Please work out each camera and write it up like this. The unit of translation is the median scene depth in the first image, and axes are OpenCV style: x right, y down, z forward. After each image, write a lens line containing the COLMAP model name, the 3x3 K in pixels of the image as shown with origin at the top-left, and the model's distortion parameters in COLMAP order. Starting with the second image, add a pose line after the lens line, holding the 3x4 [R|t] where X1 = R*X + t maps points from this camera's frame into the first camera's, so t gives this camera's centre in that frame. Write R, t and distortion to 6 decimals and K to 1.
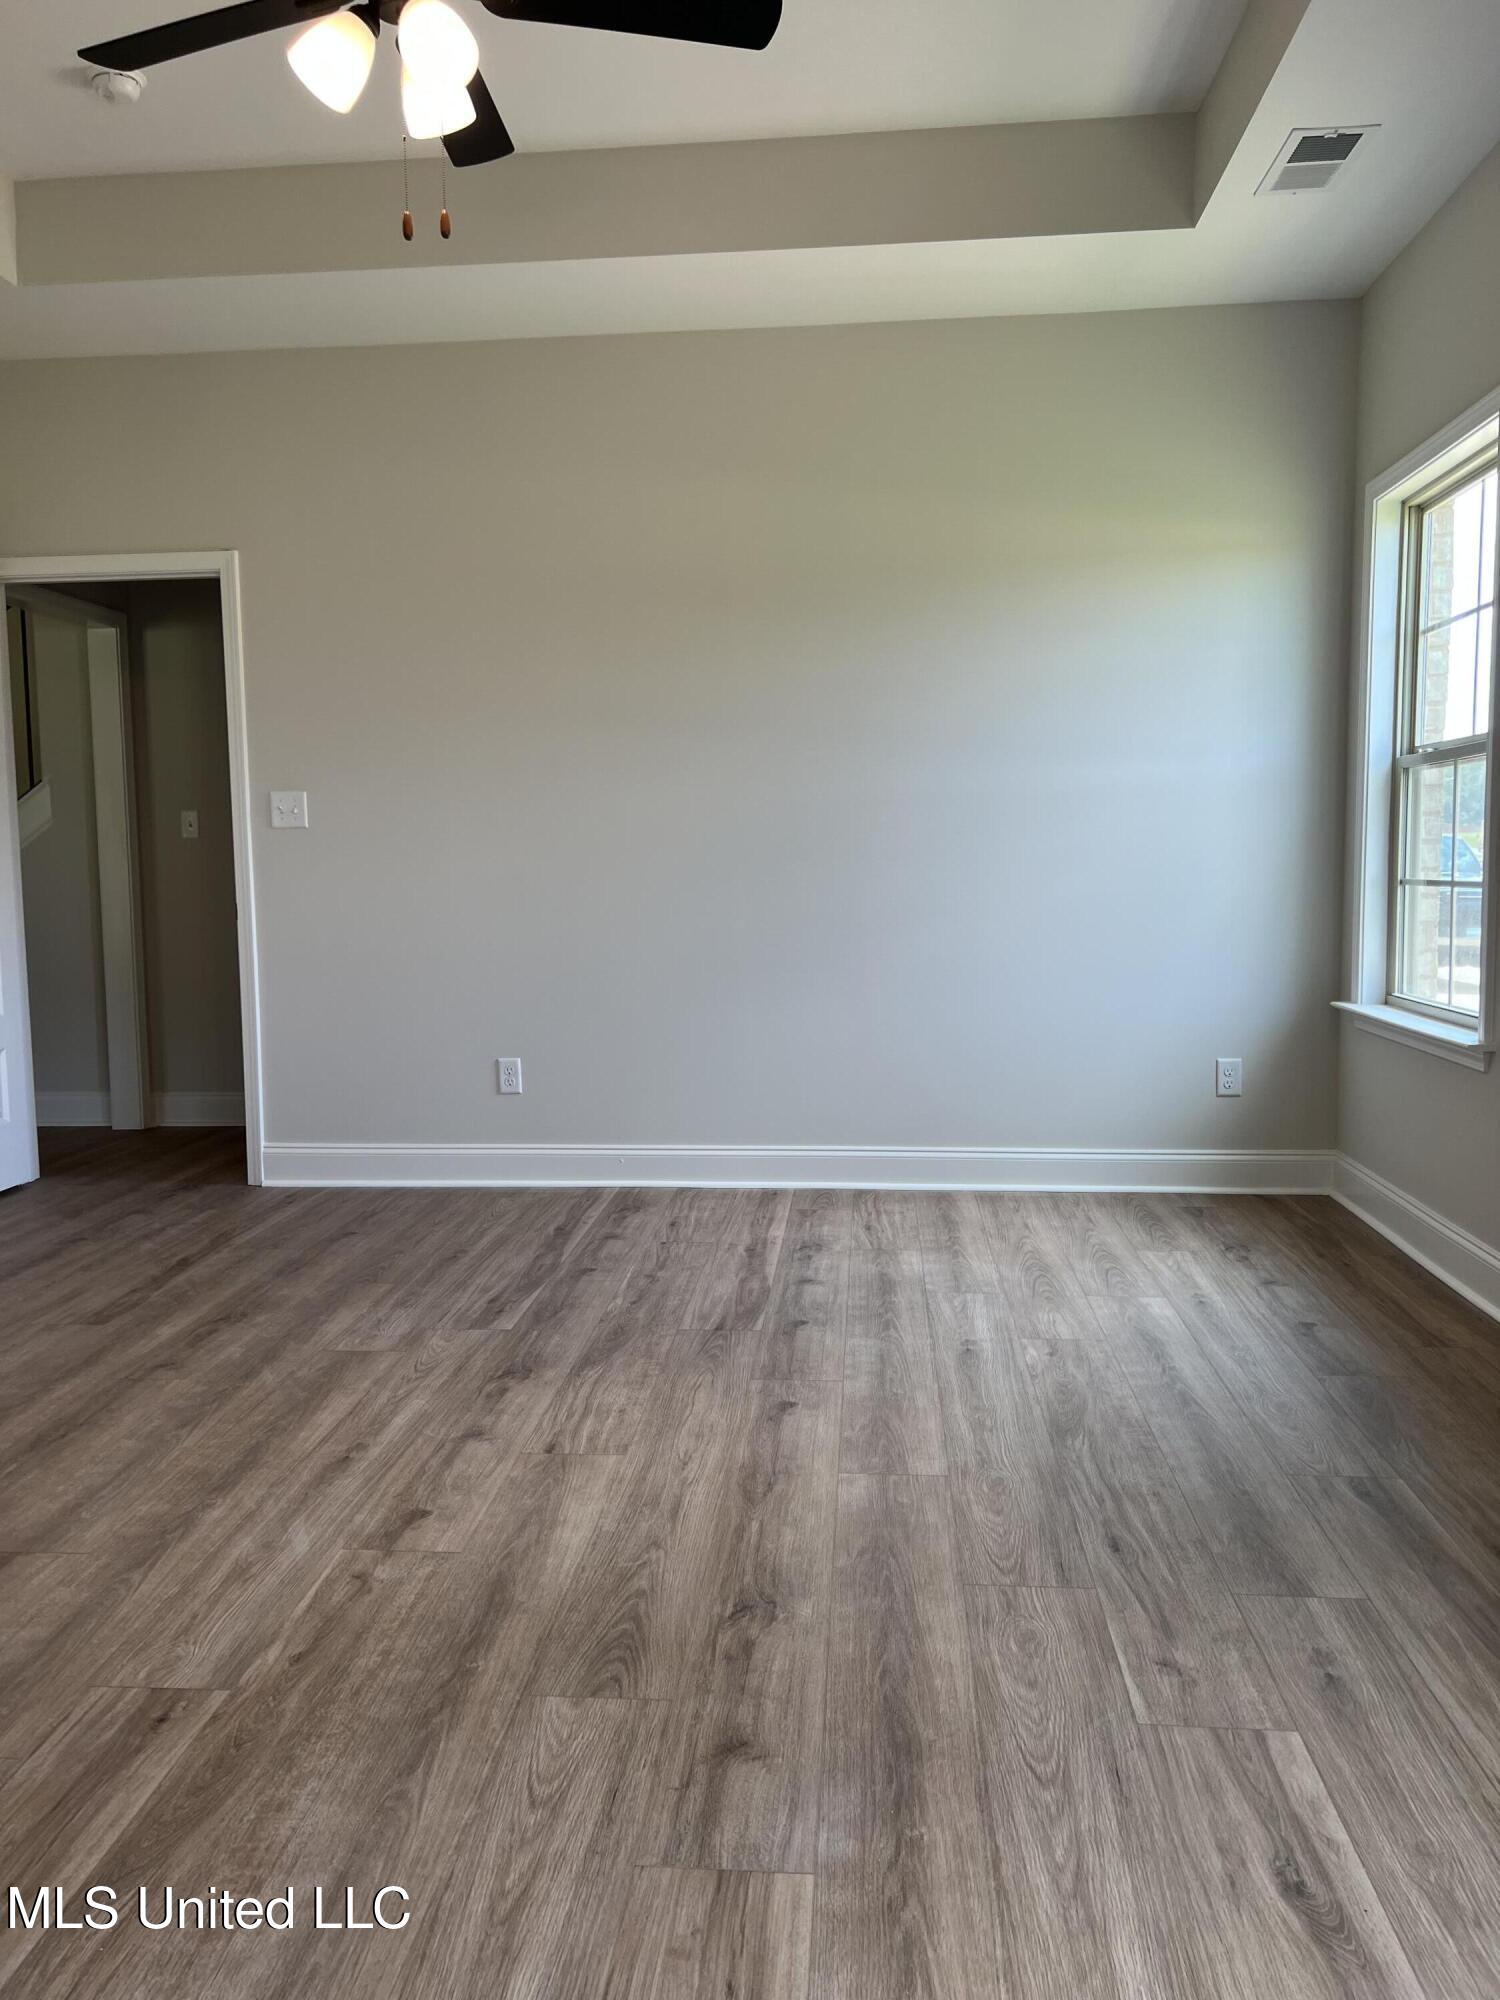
lens RADIAL K [[1505.4, 0, 750.0], [0, 1505.4, 1000.0], [0, 0, 1]] dist [0.003523, 0.002260]
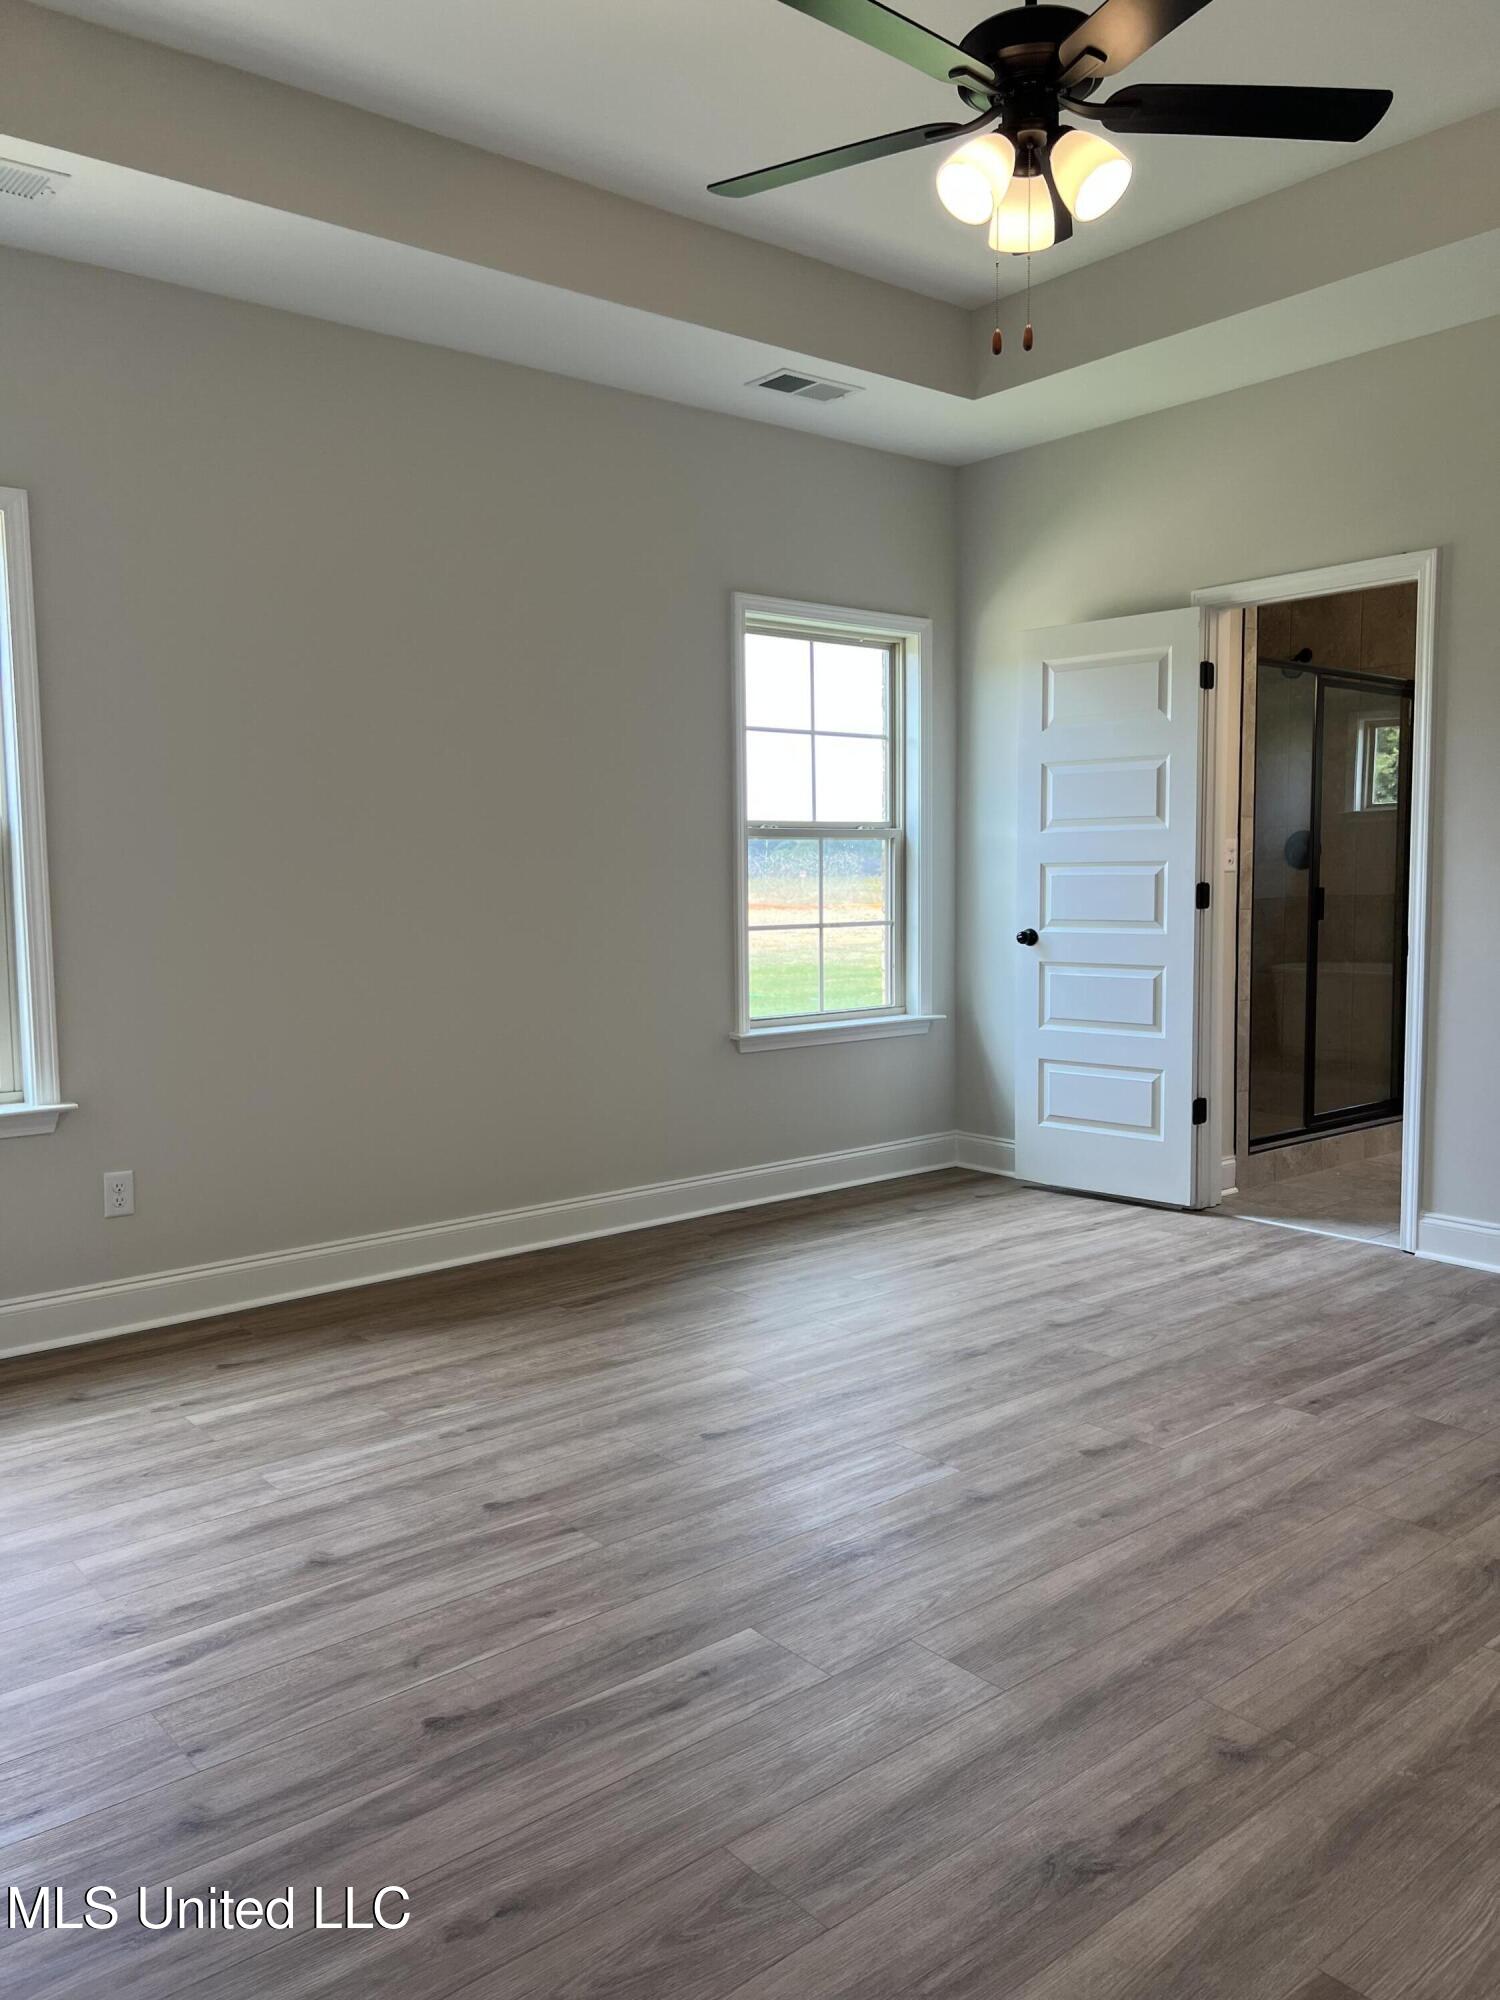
lens RADIAL K [[1505.4, 0, 750.0], [0, 1505.4, 1000.0], [0, 0, 1]] dist [0.003523, 0.002260]
pose [[-0.702279, -0.045692, 0.710434, -0.699922], [0.086400, 0.985091, 0.148765, -0.182708], [-0.706640, 0.165856, -0.687861, 1.572216]]
